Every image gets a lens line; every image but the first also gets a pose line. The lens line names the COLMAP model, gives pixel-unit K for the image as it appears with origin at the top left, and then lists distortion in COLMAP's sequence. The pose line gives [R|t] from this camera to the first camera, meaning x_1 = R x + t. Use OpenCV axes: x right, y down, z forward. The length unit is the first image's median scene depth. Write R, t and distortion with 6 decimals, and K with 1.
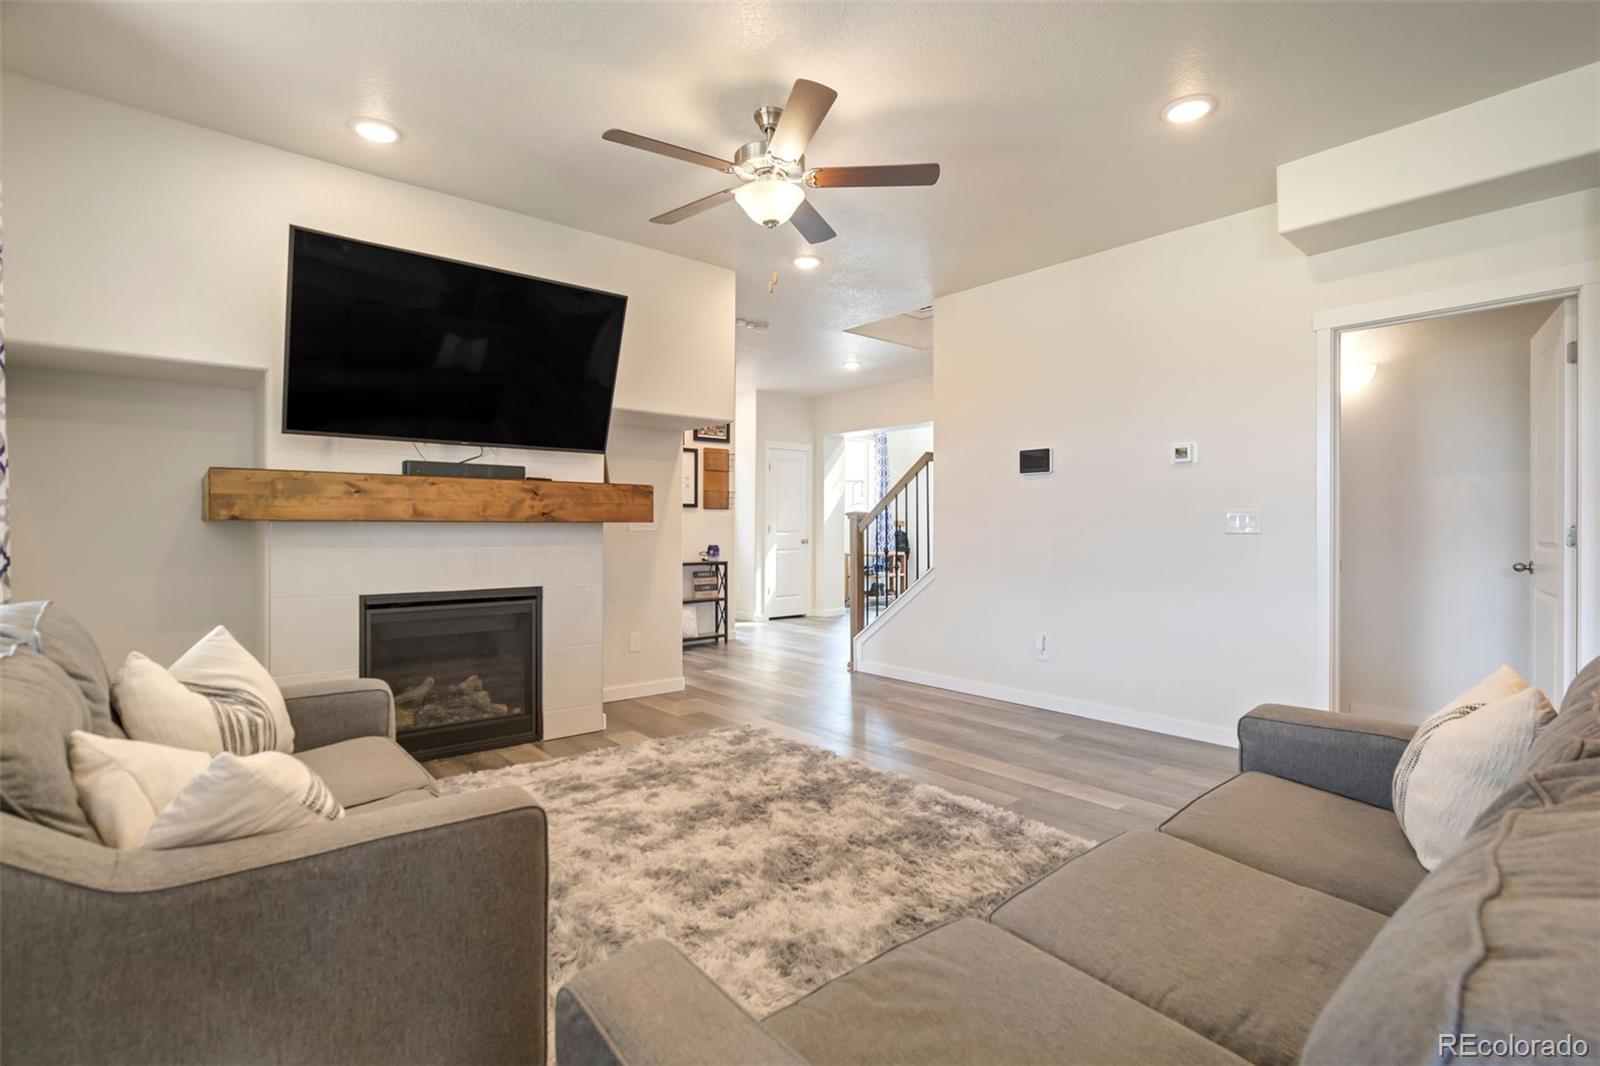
lens RADIAL K [[758.7, 0, 802.1], [0, 758.7, 529.9], [0, 0, 1]] dist [-0.037826, 0.000261]
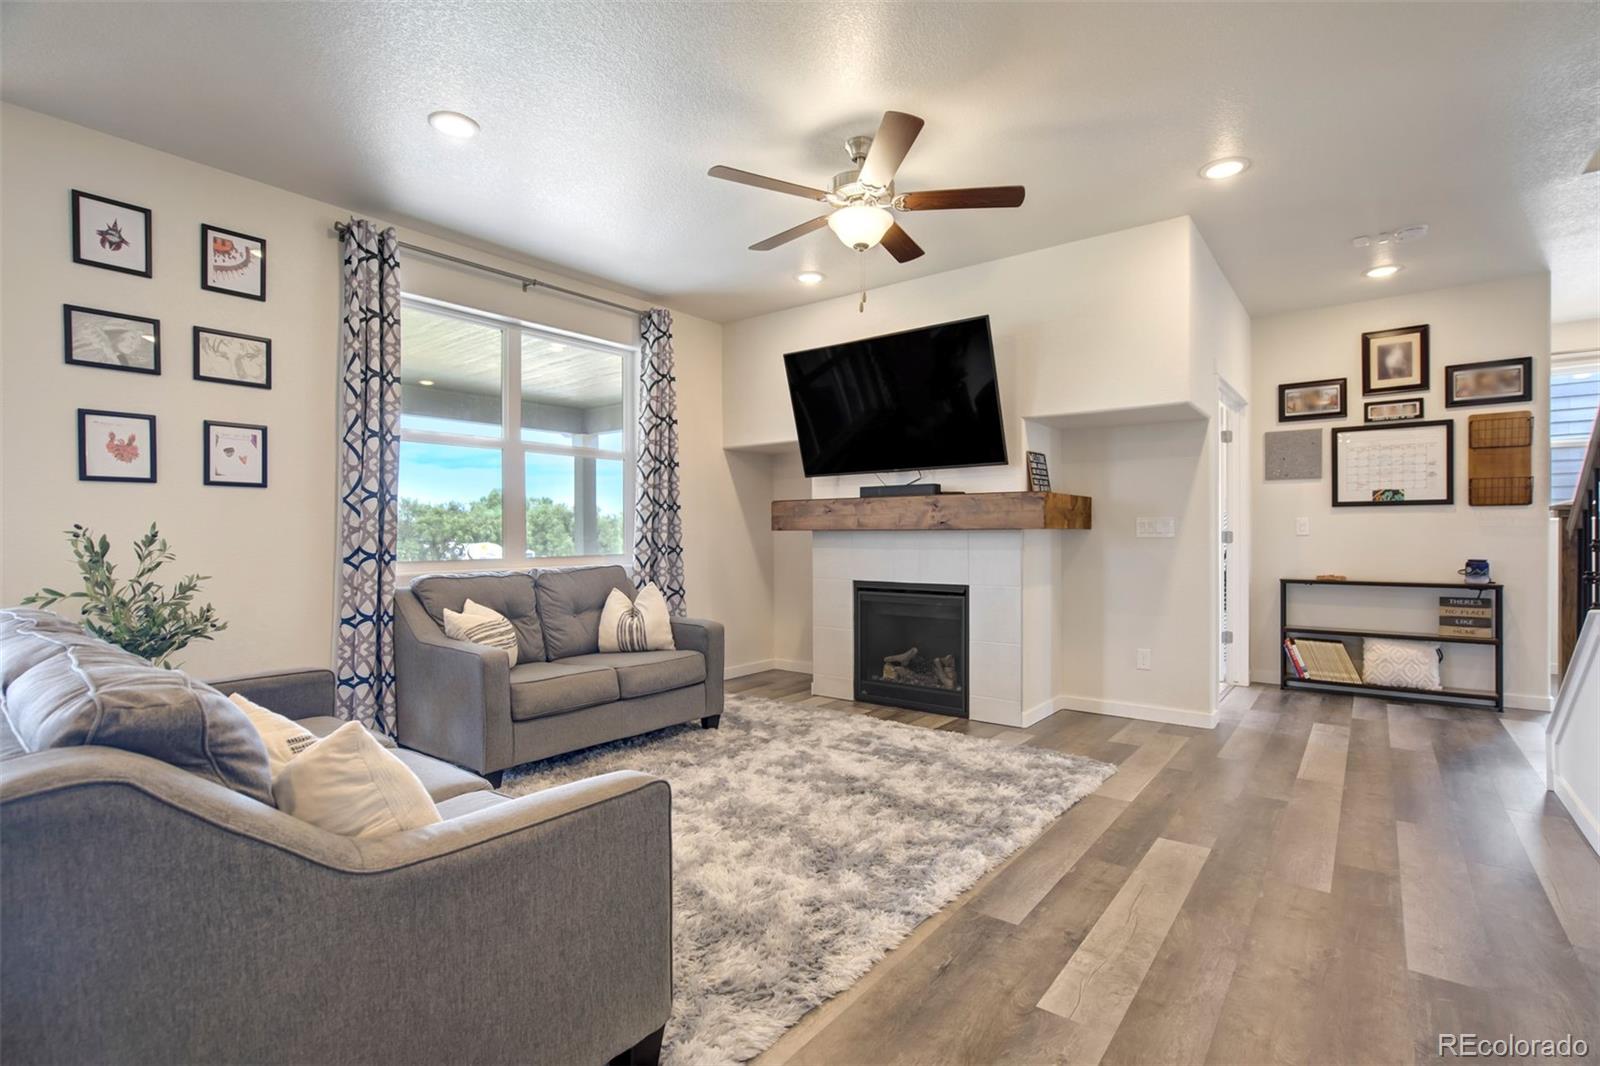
lens RADIAL K [[735.5, 0, 805.6], [0, 735.5, 550.2], [0, 0, 1]] dist [-0.011372, 0.000390]
pose [[0.211561, 0.016597, -0.977224, 0.784338], [-0.000653, 0.999858, 0.016840, 0.002877], [0.977364, -0.002924, 0.211542, 0.583064]]
